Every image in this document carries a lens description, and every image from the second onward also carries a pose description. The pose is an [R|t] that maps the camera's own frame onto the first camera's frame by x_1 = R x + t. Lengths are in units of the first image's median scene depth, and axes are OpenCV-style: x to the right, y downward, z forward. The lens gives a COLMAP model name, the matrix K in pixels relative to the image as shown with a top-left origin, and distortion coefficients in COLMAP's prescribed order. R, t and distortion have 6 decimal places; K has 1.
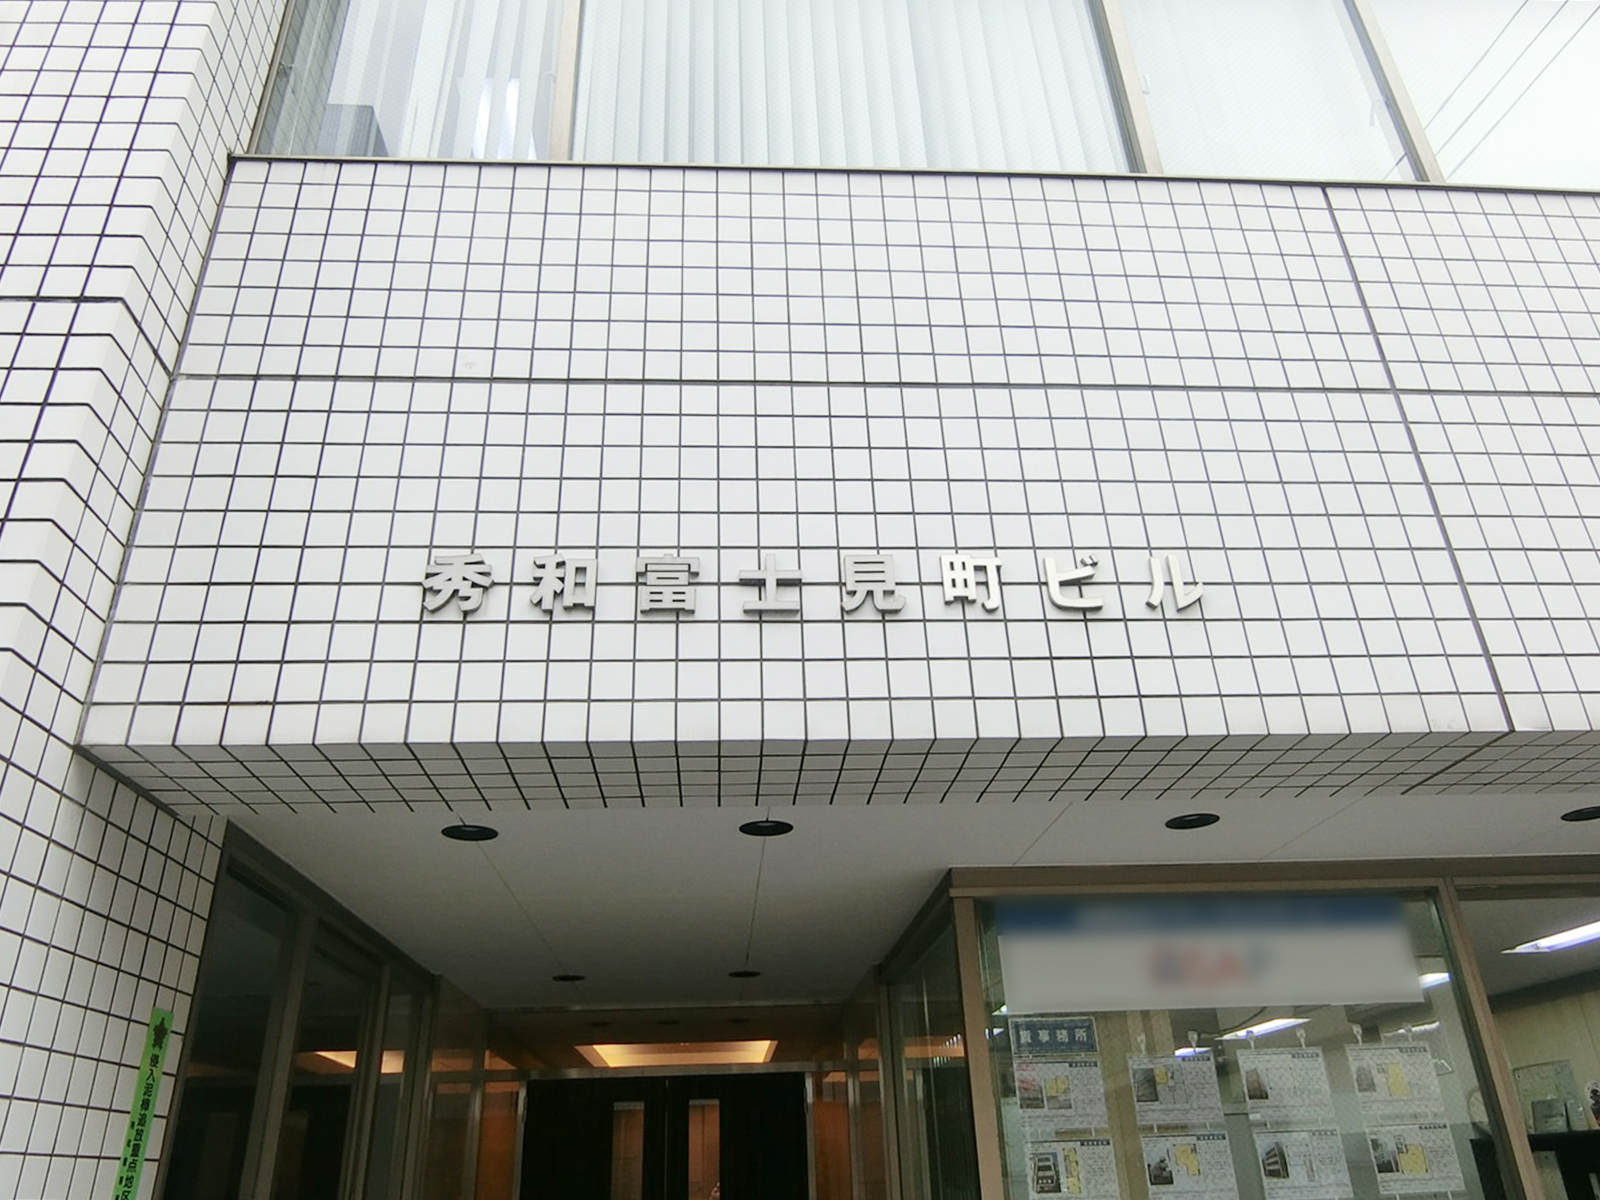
lens RADIAL K [[1132.2, 0, 800.0], [0, 1132.2, 600.0], [0, 0, 1]] dist [-0.004506, -0.001876]
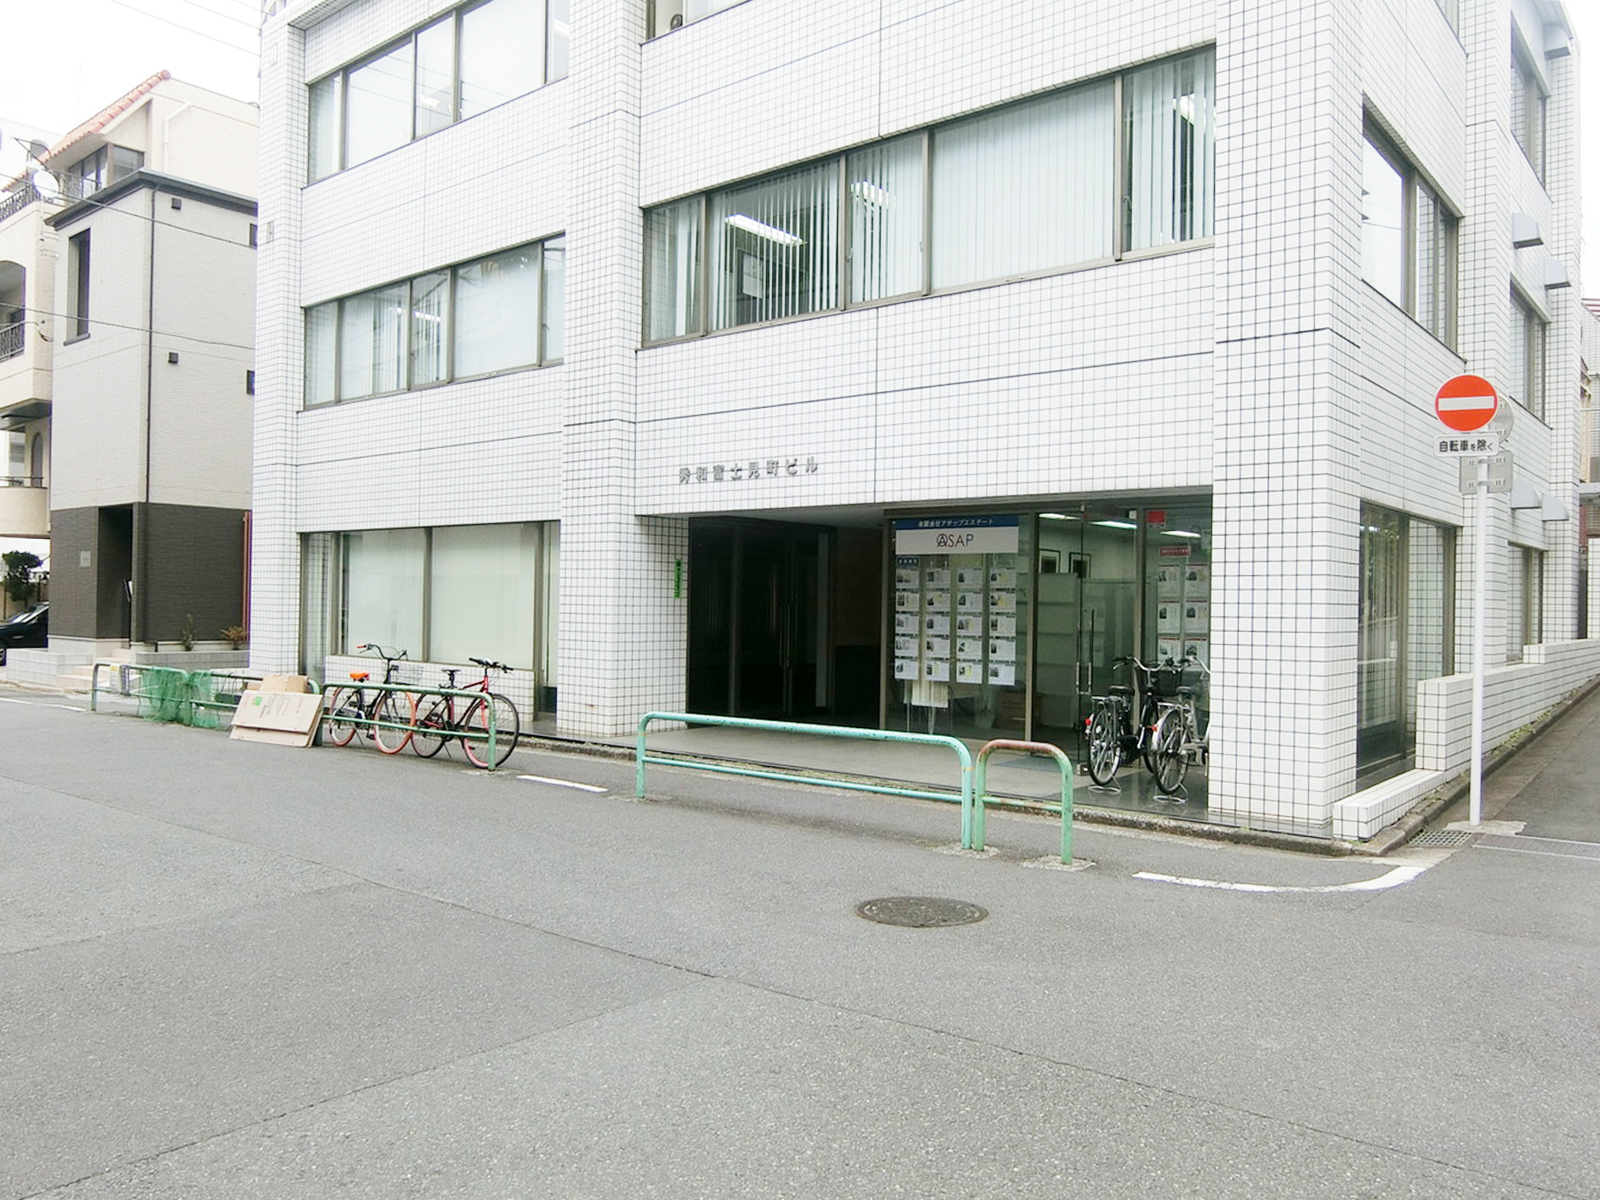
lens RADIAL K [[1196.8, 0, 800.0], [0, 1196.8, 600.0], [0, 0, 1]] dist [-0.002292, -0.000088]
pose [[0.727784, 0.040659, -0.684601, 3.141052], [0.280195, 0.893496, 0.350935, -1.054816], [0.625957, -0.447226, 0.638879, -1.861822]]
